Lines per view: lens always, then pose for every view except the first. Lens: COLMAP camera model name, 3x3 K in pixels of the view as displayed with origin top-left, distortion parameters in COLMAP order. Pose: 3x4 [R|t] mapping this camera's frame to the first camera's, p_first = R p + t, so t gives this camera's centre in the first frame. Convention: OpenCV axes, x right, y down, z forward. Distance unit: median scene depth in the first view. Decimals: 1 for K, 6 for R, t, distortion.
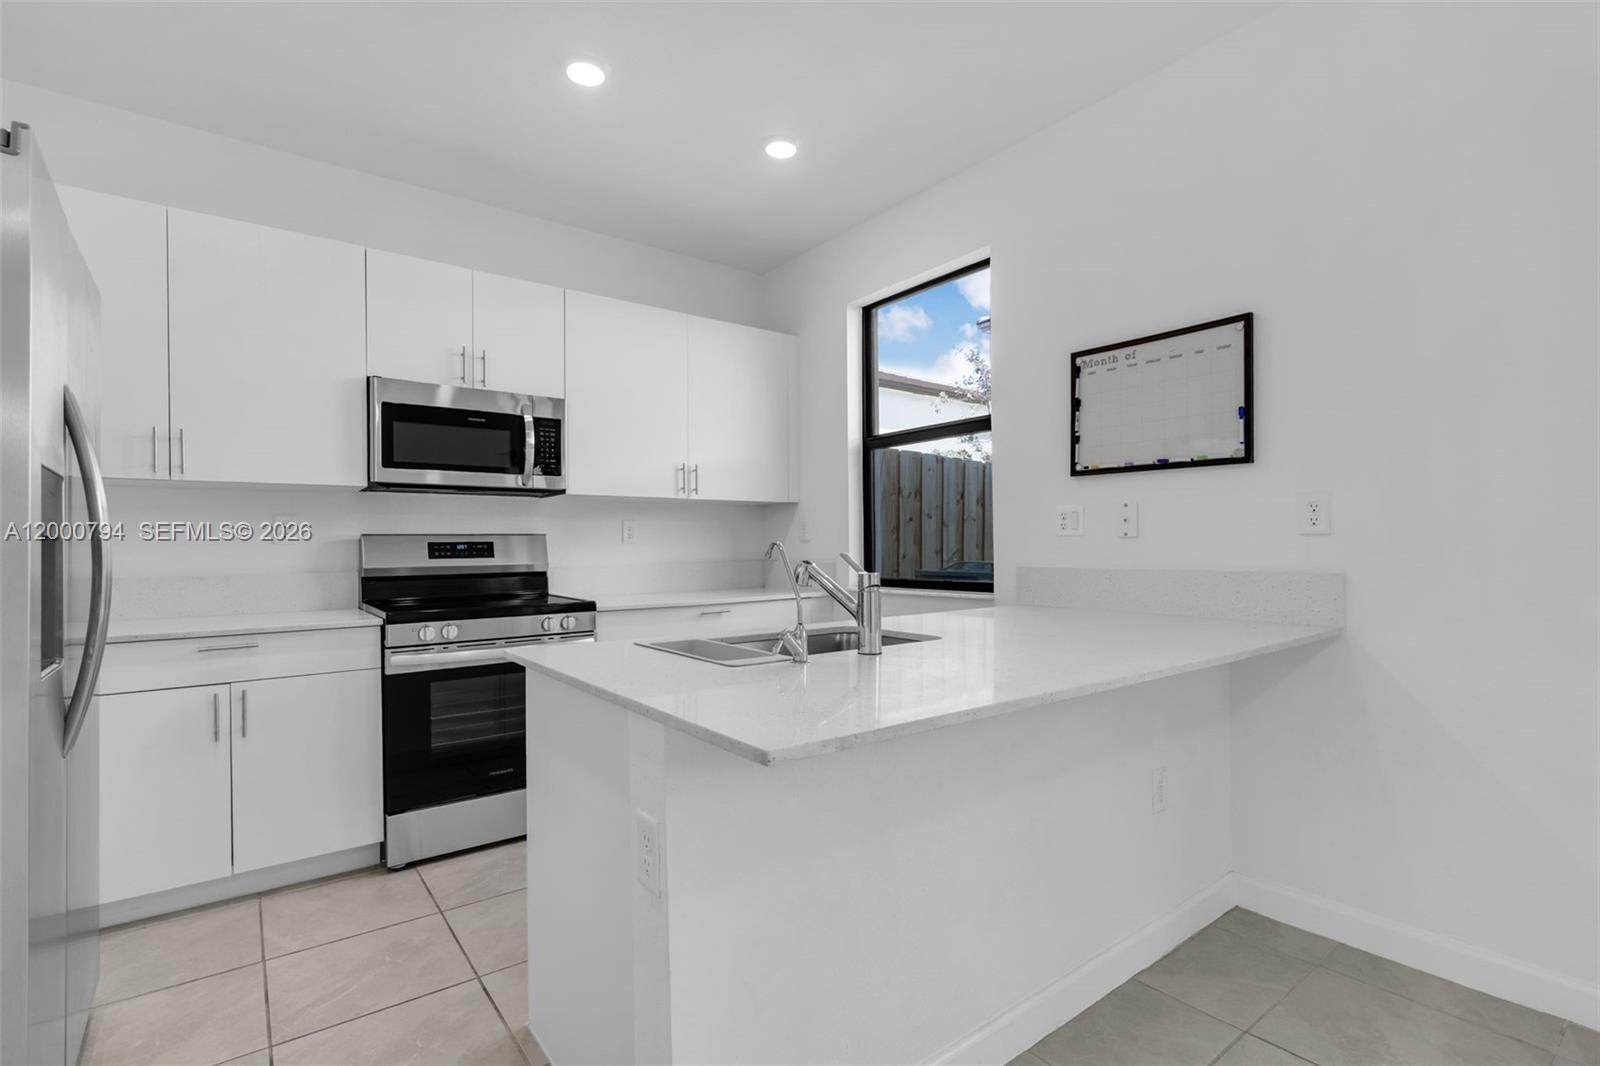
lens RADIAL K [[739.6, 0, 796.0], [0, 739.6, 544.1], [0, 0, 1]] dist [-0.001222, 0.001514]
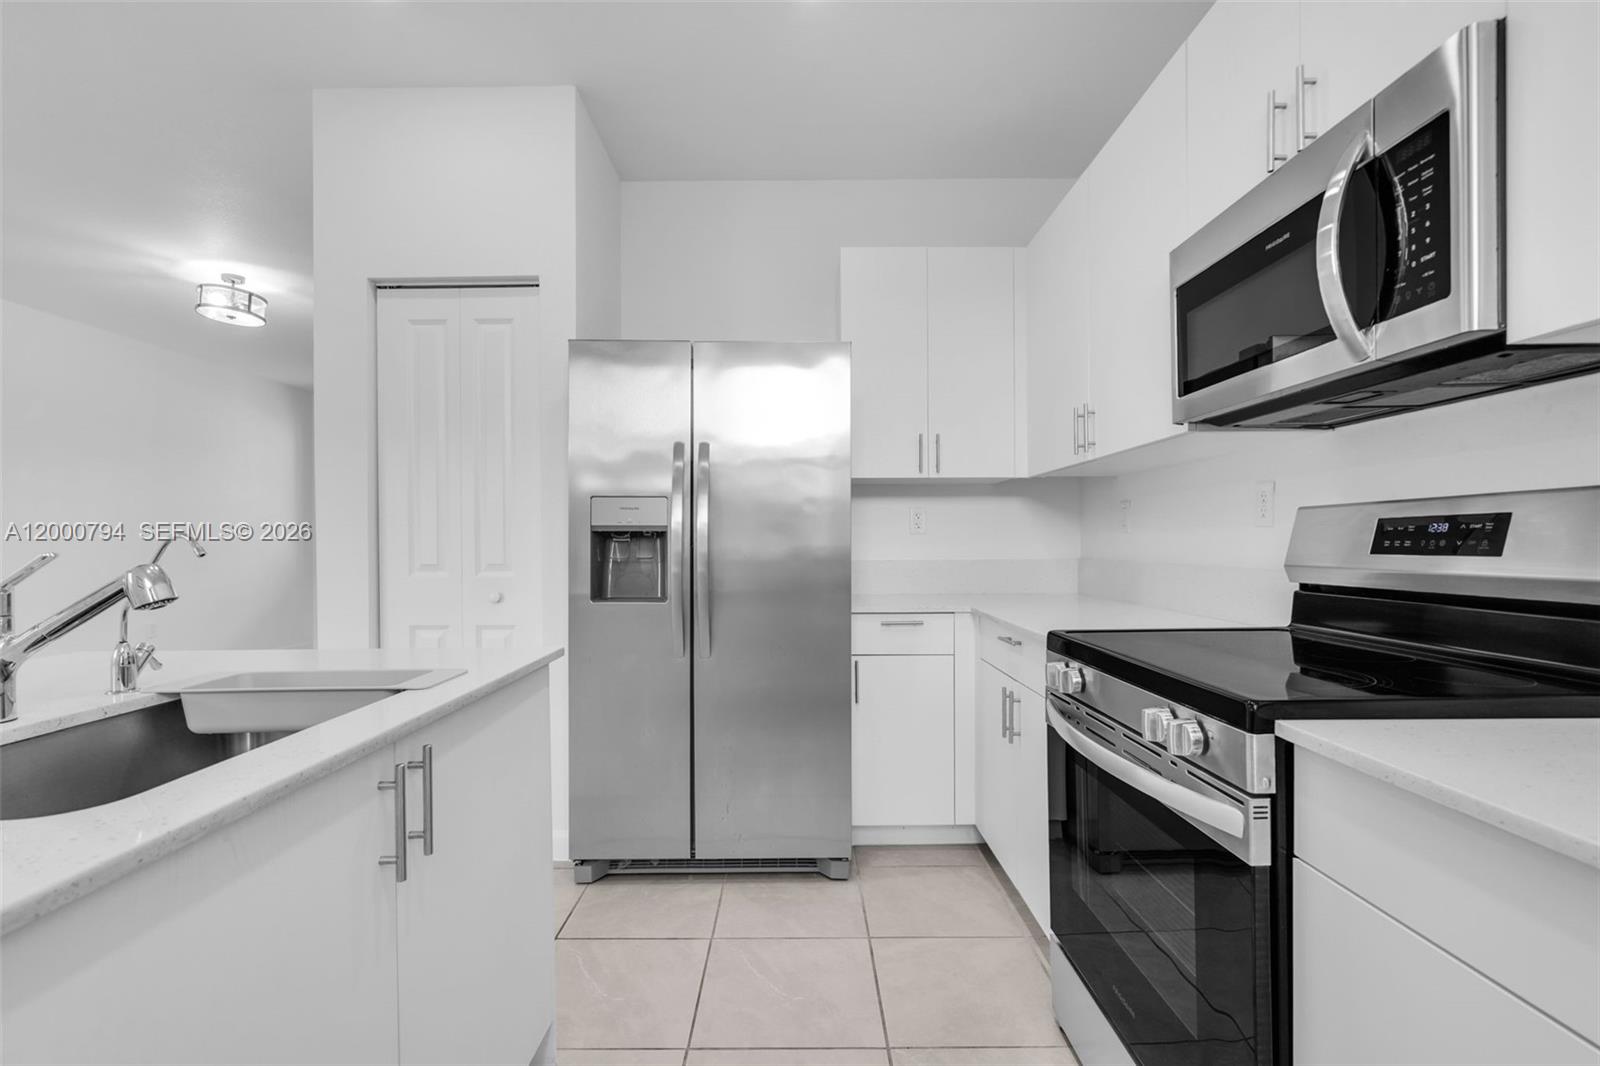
lens RADIAL K [[739.6, 0, 791.6], [0, 739.6, 534.7], [0, 0, 1]] dist [-0.001222, 0.001514]
pose [[-0.603026, 0.008919, -0.797671, 0.118072], [0.014967, 0.999888, -0.000135, 0.002688], [0.797581, -0.012020, -0.603092, 1.108434]]
